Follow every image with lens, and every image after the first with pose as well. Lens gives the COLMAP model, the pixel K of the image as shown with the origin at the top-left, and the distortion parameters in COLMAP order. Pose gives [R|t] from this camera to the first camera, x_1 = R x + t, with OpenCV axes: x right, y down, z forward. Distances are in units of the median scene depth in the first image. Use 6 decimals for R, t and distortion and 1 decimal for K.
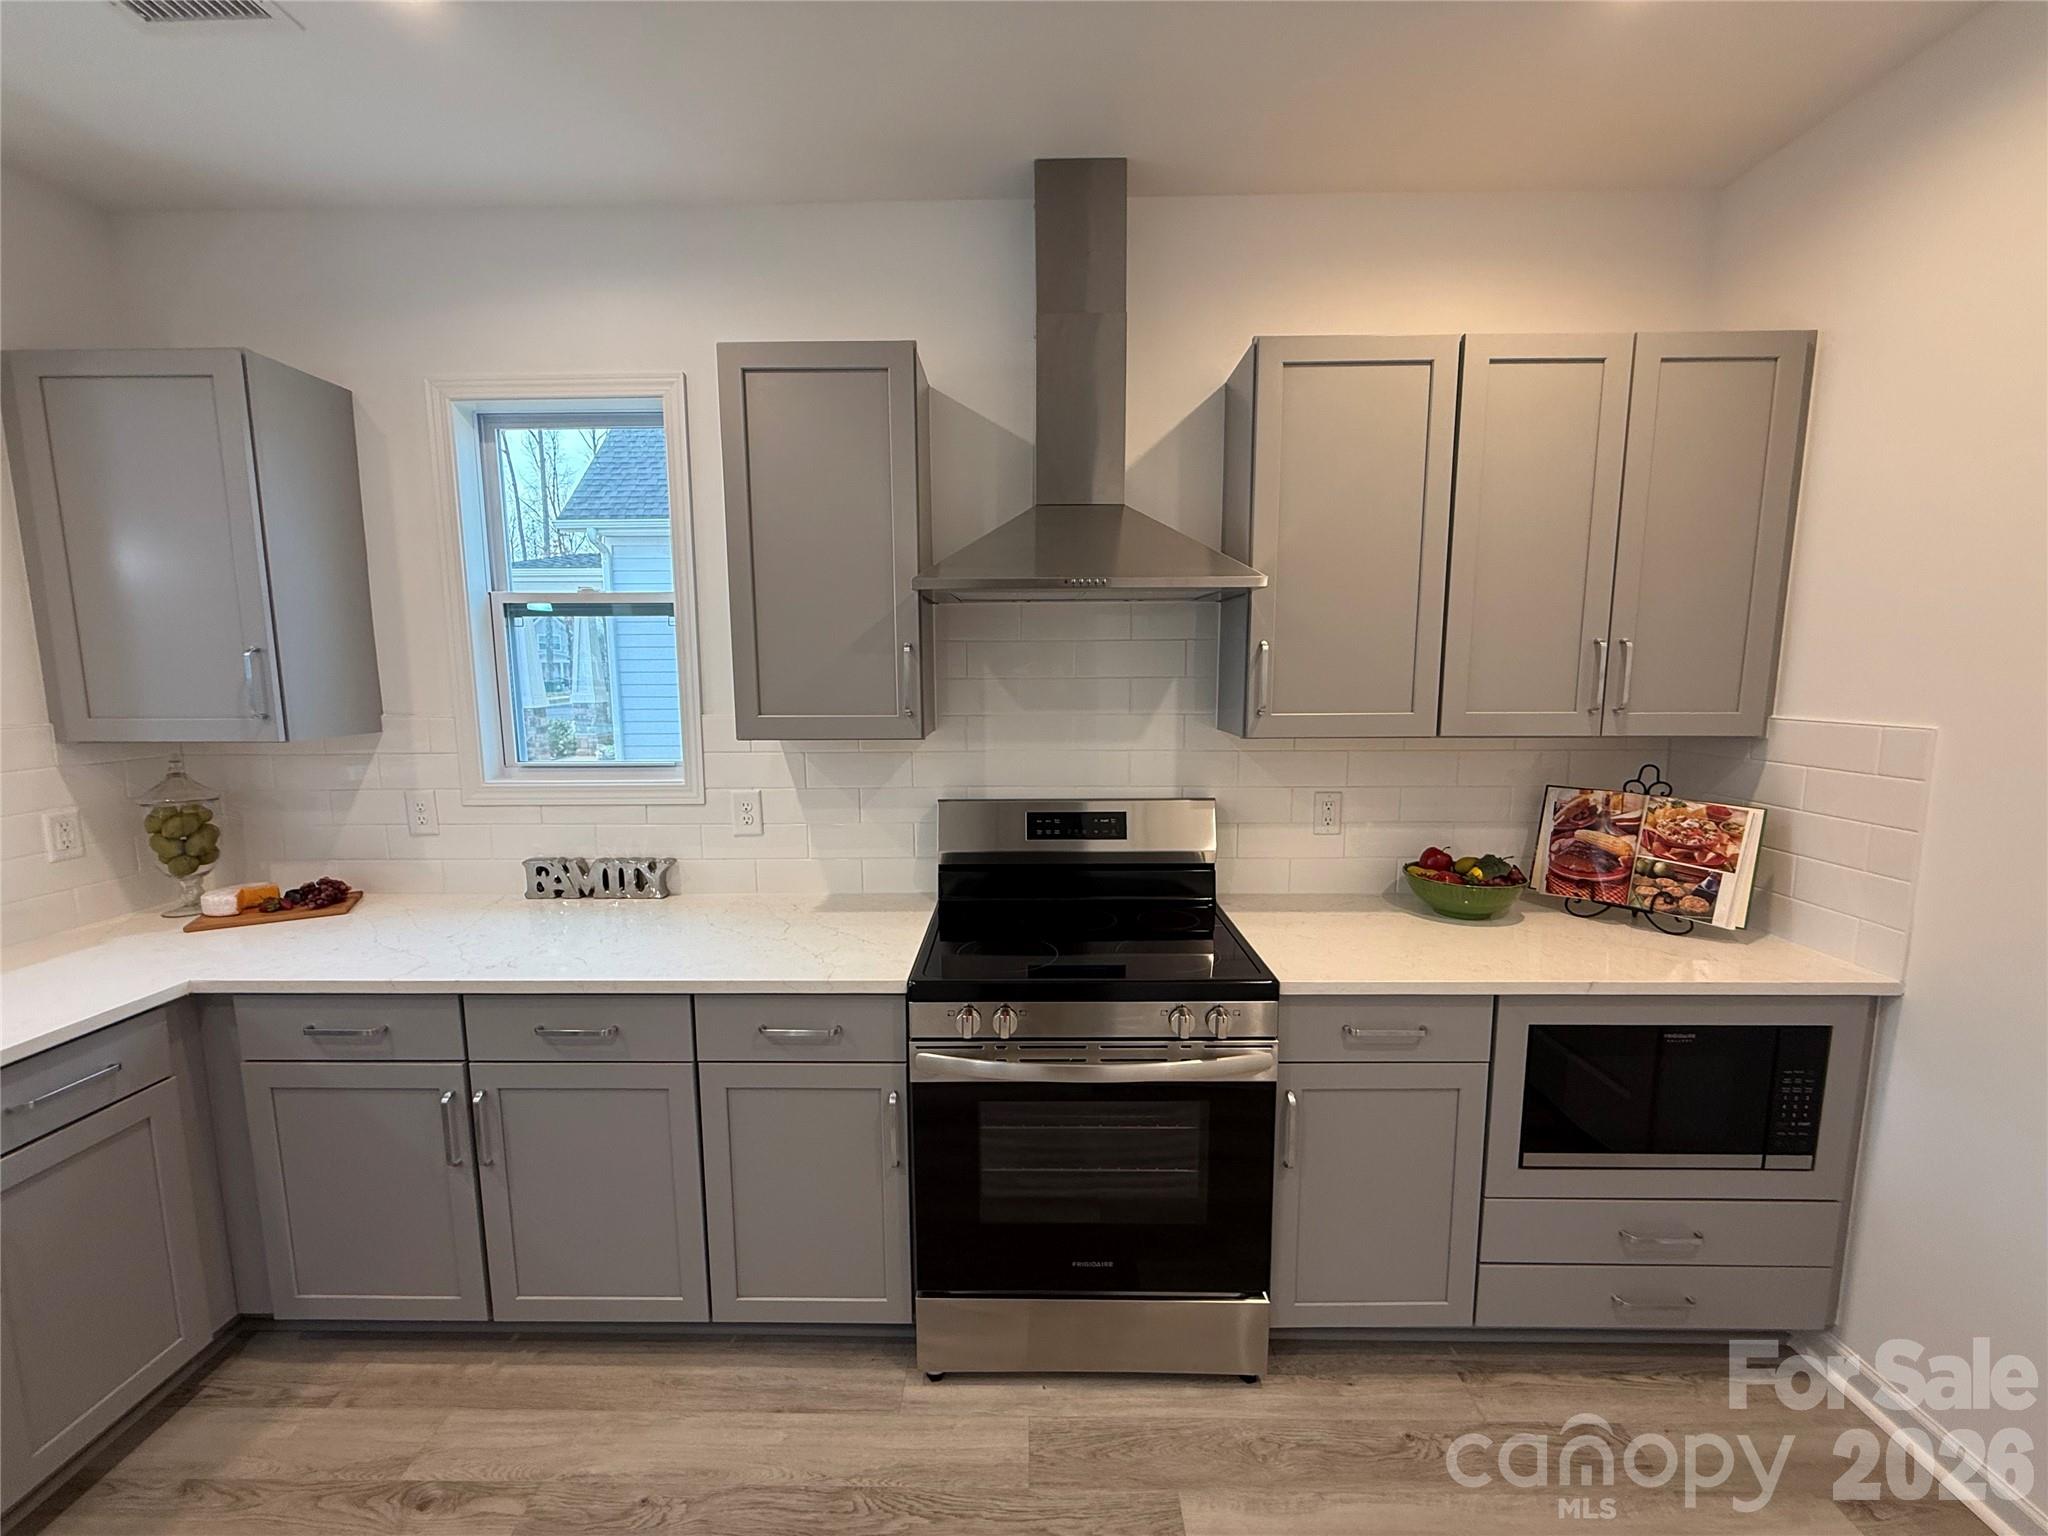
lens RADIAL K [[821.2, 0, 1021.4], [0, 821.2, 766.7], [0, 0, 1]] dist [-0.000543, 0.001510]
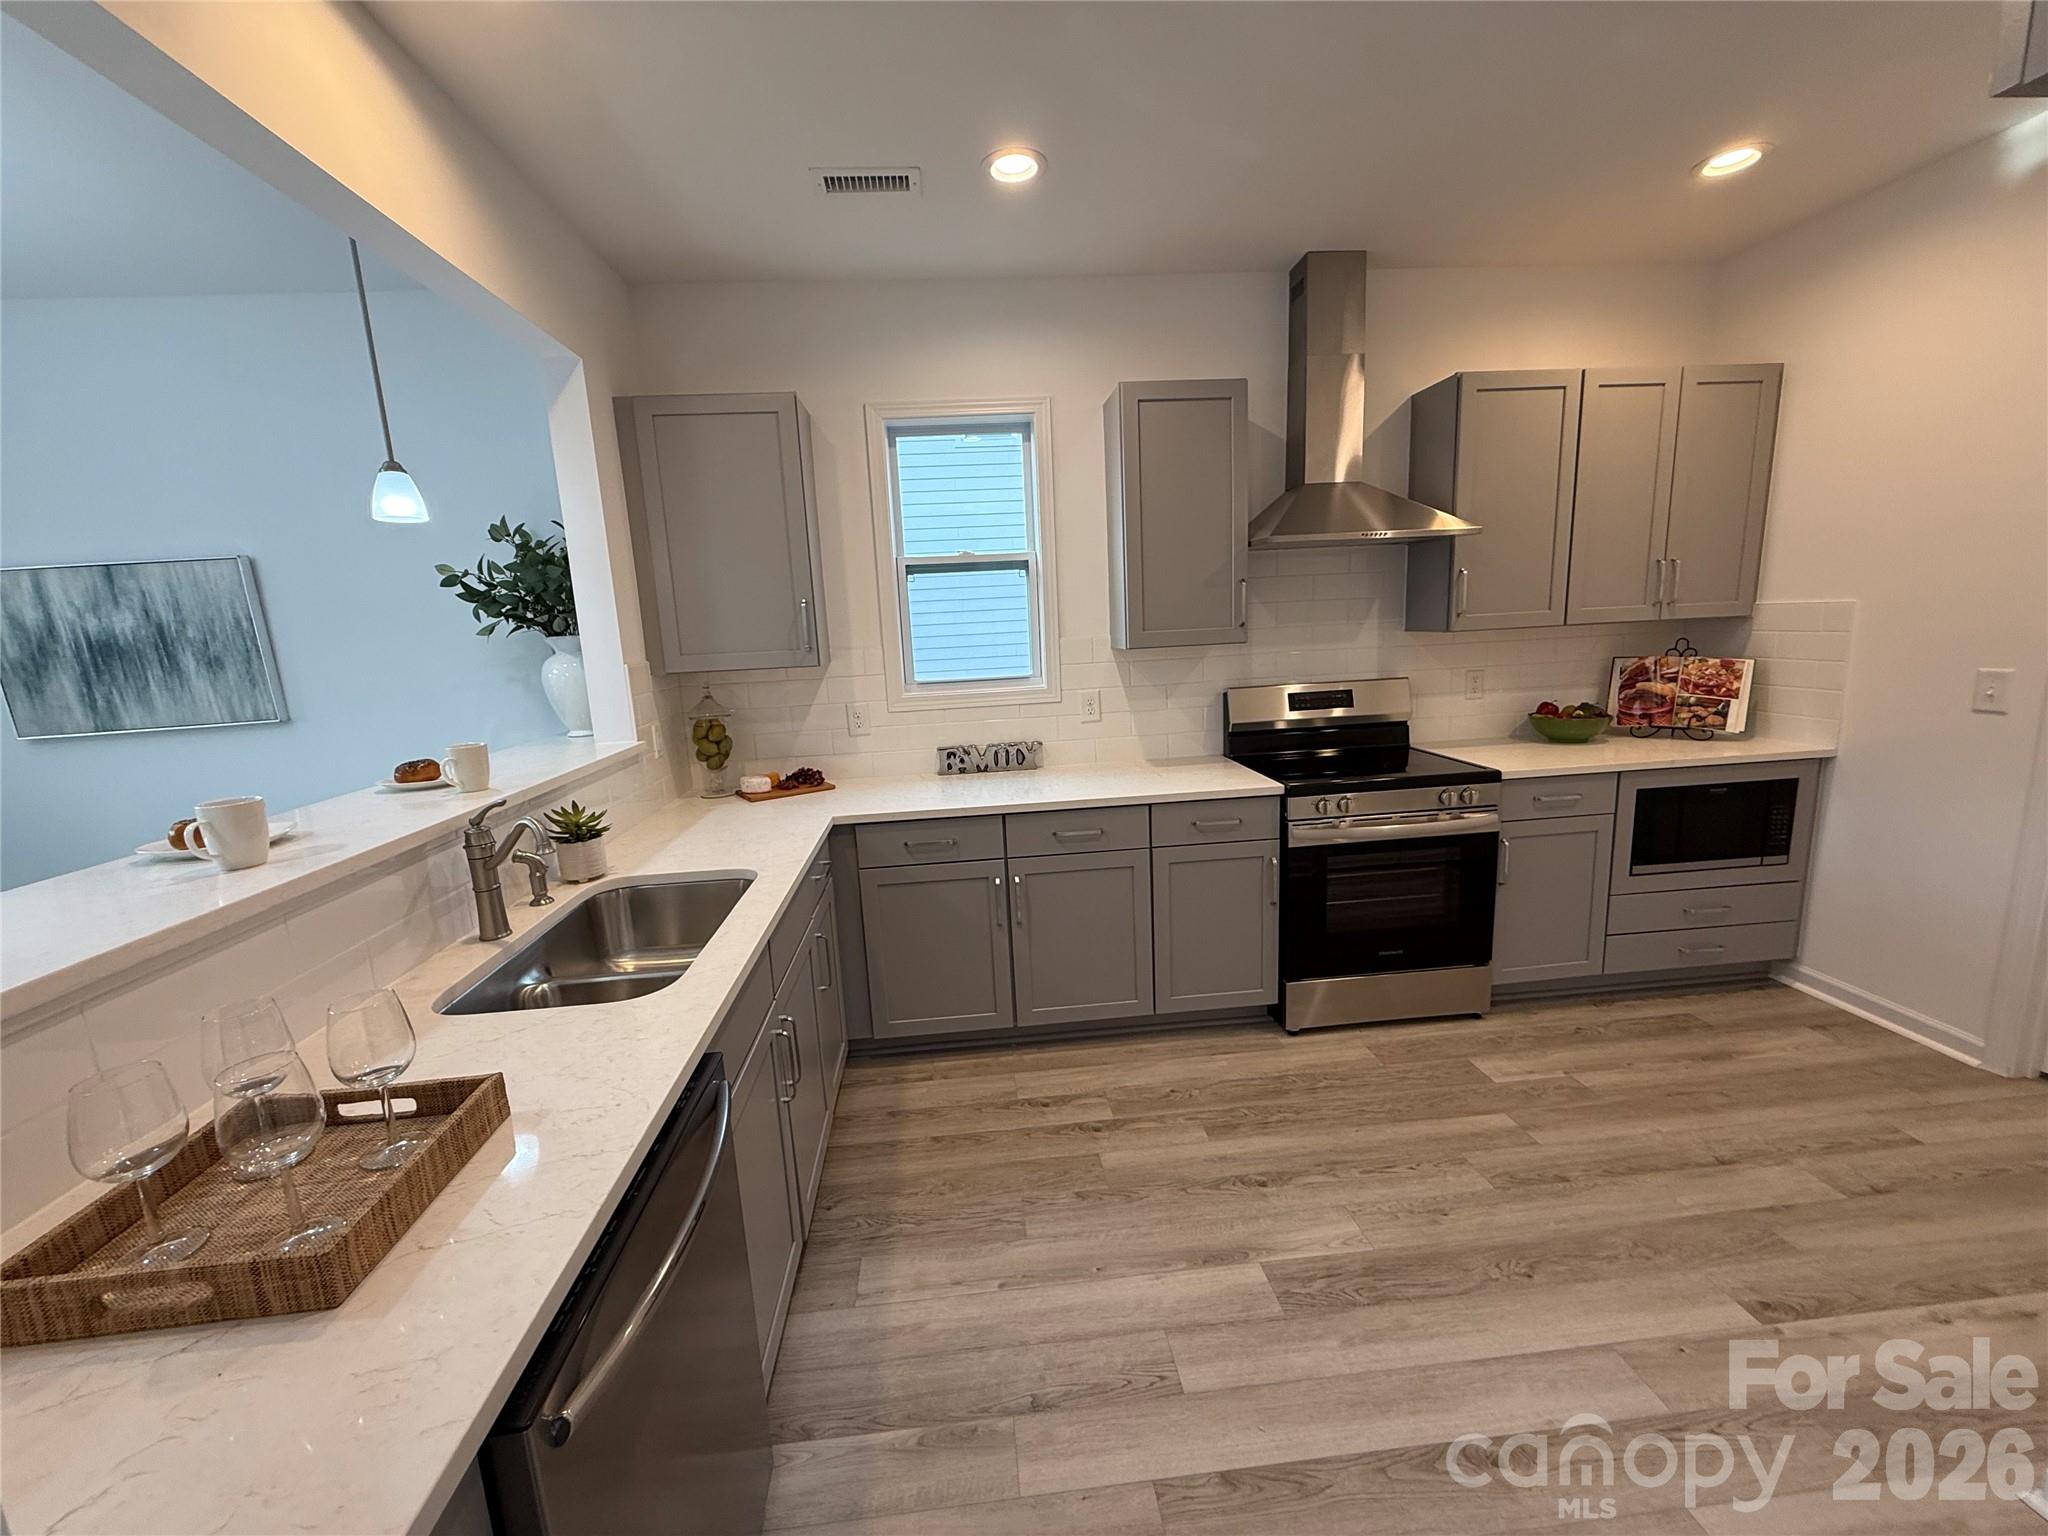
lens RADIAL K [[821.2, 0, 1022.2], [0, 821.2, 769.0], [0, 0, 1]] dist [-0.000543, 0.001510]
pose [[0.993803, -0.061878, 0.092343, -0.706943], [0.056773, 0.996763, 0.056930, 0.092329], [-0.095567, -0.051334, 0.994098, -0.499439]]
